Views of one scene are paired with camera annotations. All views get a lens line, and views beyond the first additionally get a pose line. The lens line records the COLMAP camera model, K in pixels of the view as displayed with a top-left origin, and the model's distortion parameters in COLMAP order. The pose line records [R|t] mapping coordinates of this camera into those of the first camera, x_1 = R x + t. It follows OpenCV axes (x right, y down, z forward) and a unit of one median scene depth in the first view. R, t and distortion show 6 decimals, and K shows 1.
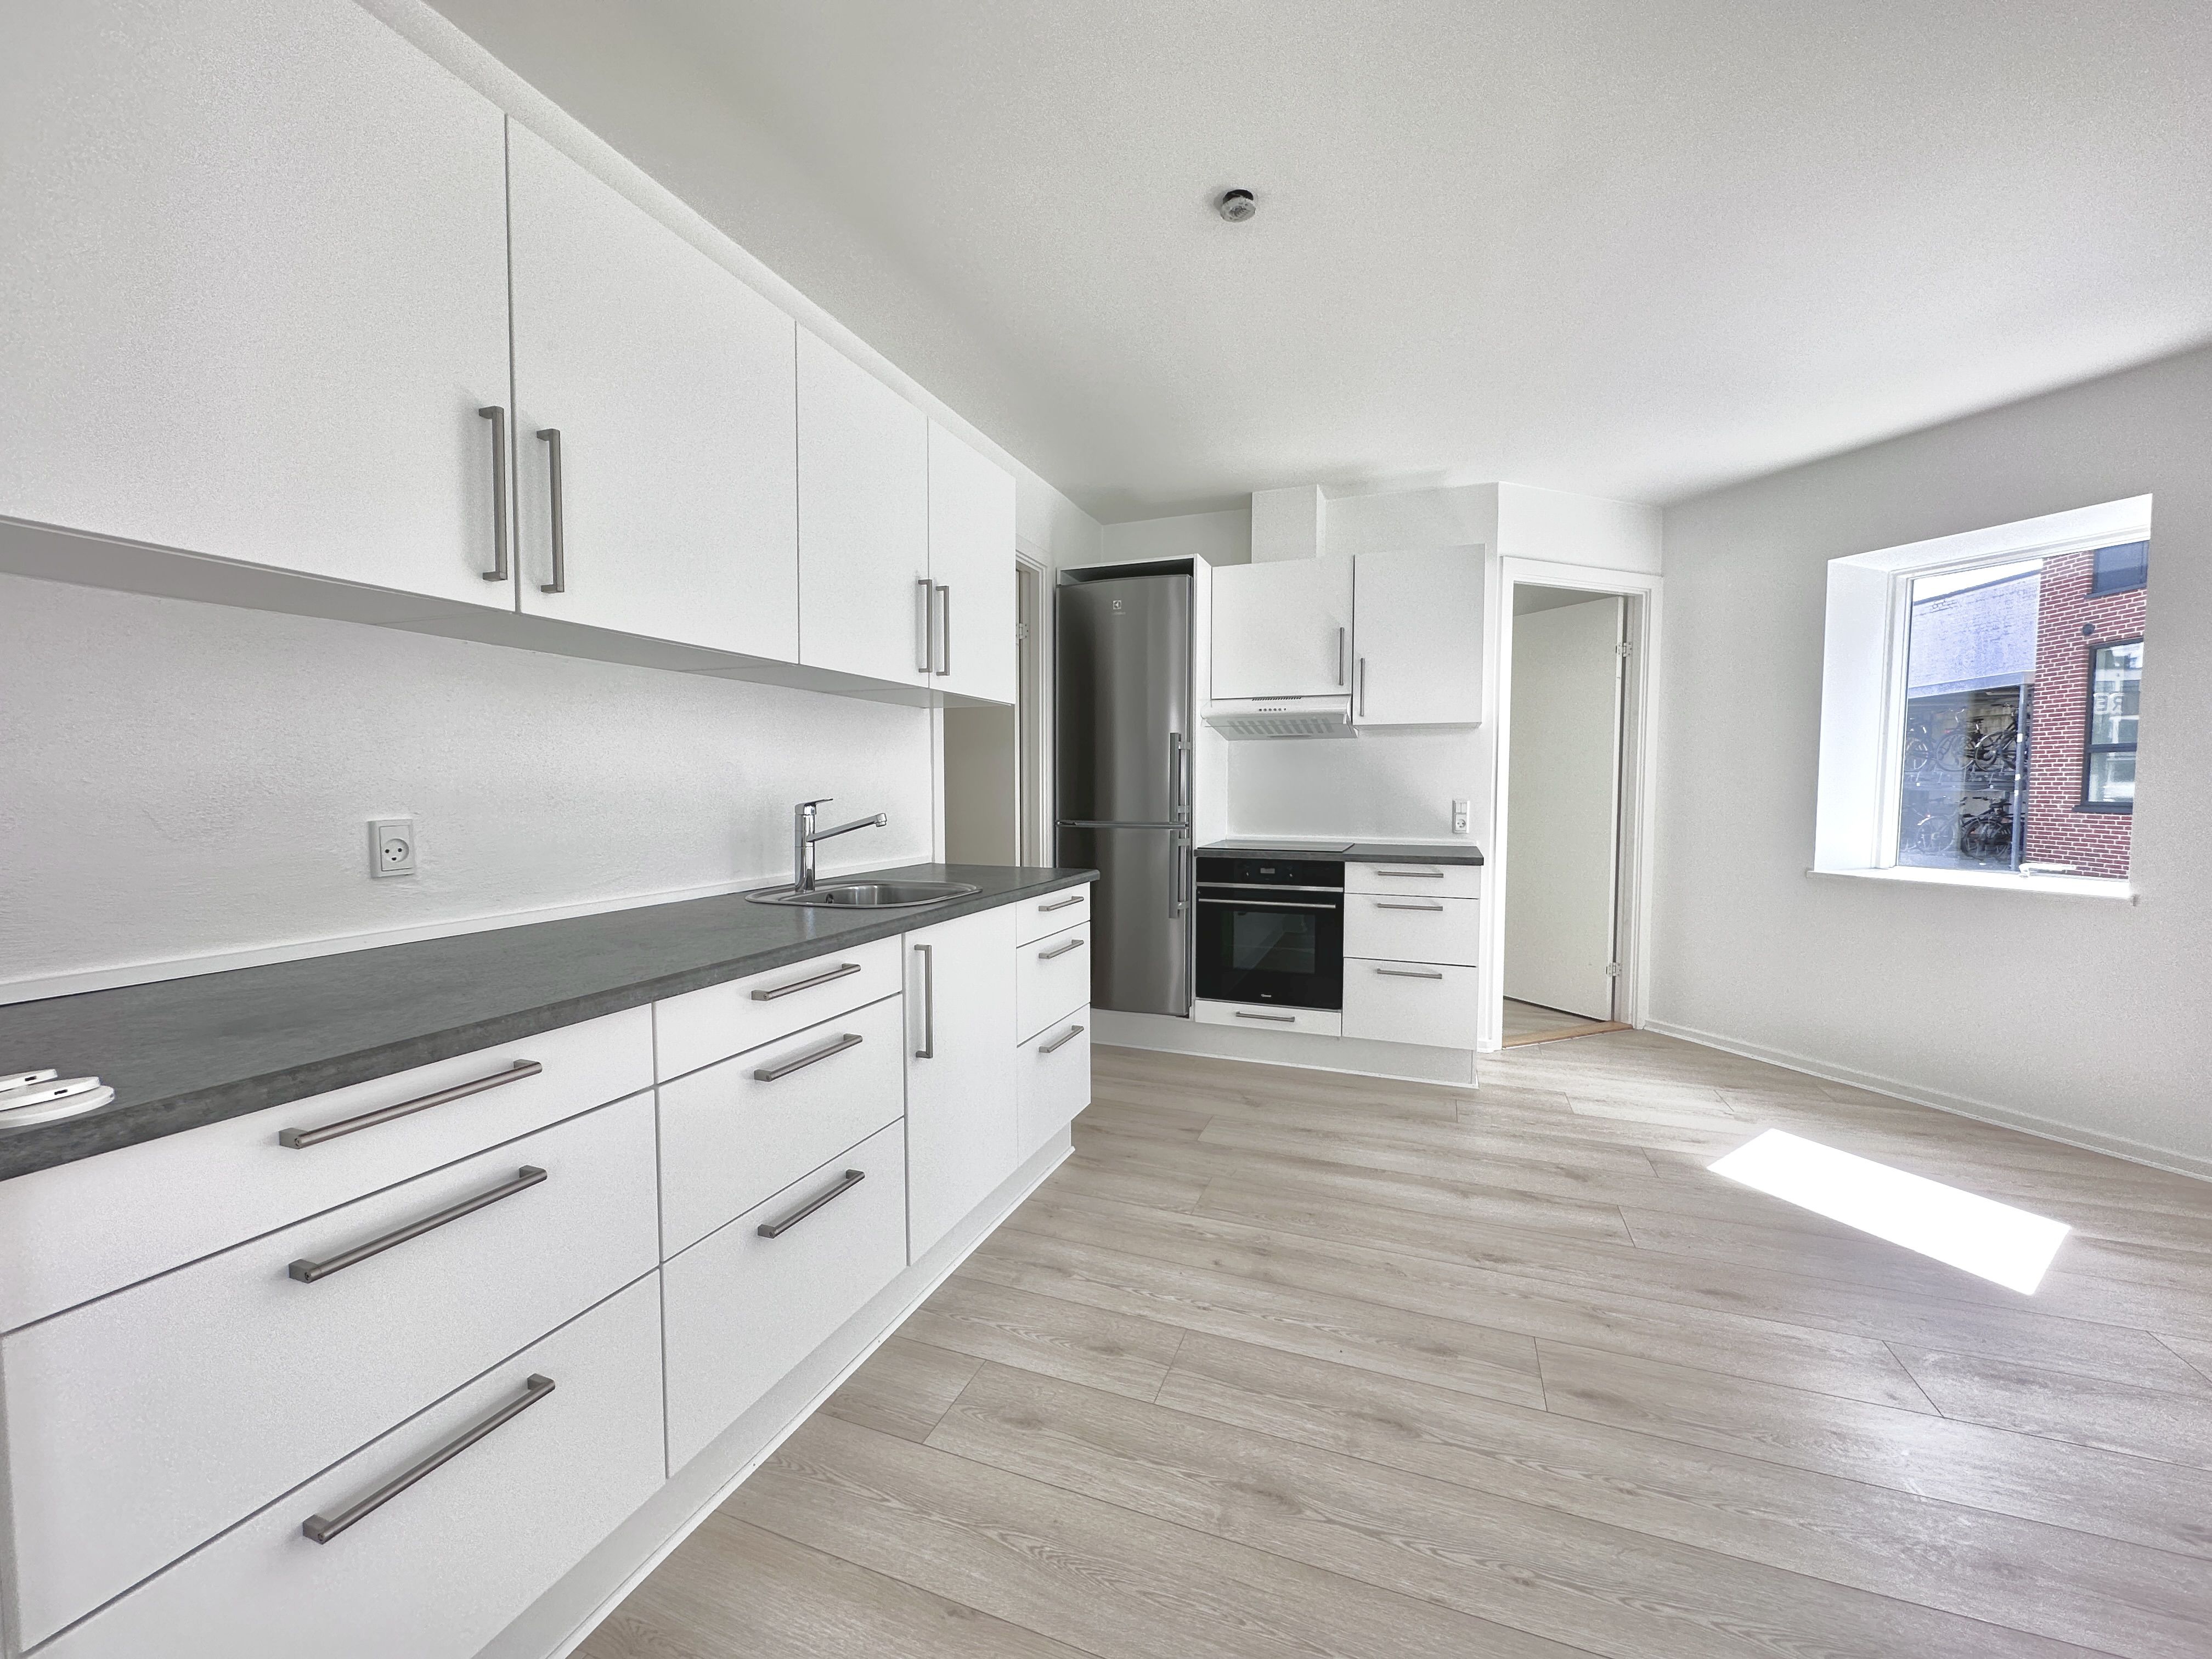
lens RADIAL K [[876.4, 0, 1106.0], [0, 876.4, 829.5], [0, 0, 1]] dist [-0.000740, -0.000169]
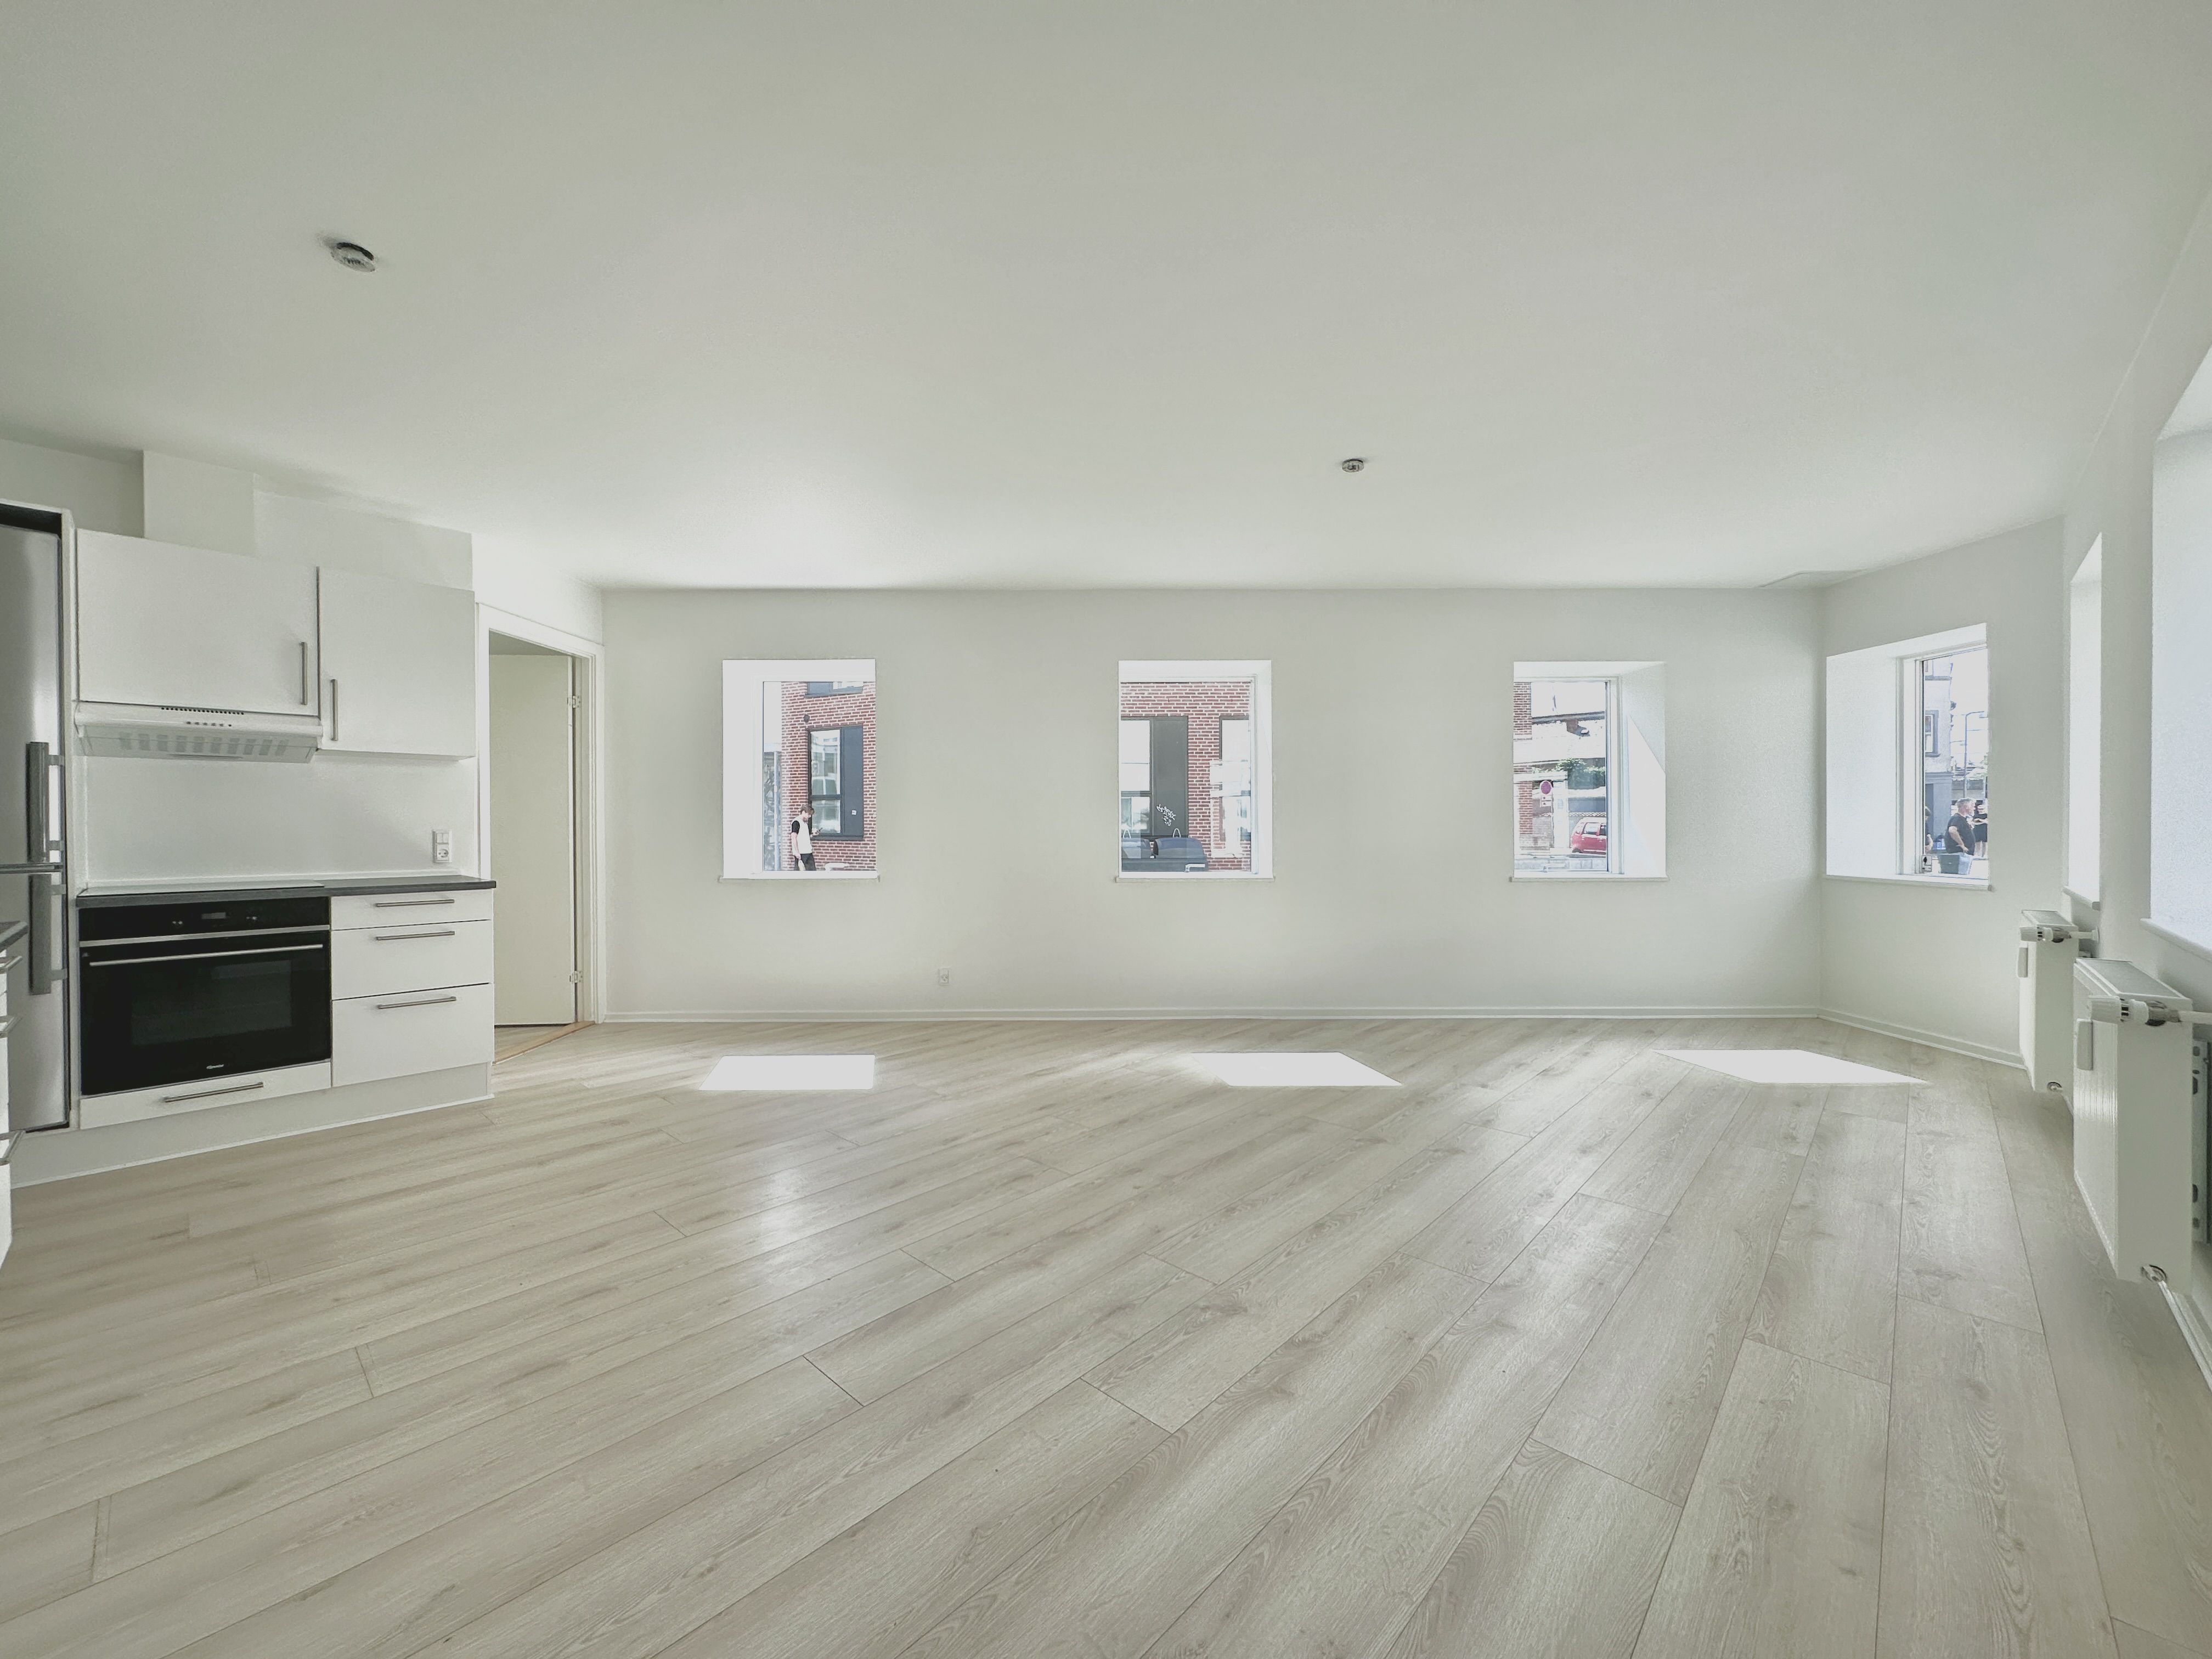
lens RADIAL K [[876.4, 0, 1106.0], [0, 876.4, 829.5], [0, 0, 1]] dist [-0.000740, -0.000169]
pose [[0.376122, -0.008985, 0.926527, -0.271000], [0.050973, 0.998639, -0.011008, 0.017497], [-0.925167, 0.051369, 0.376068, -0.107528]]
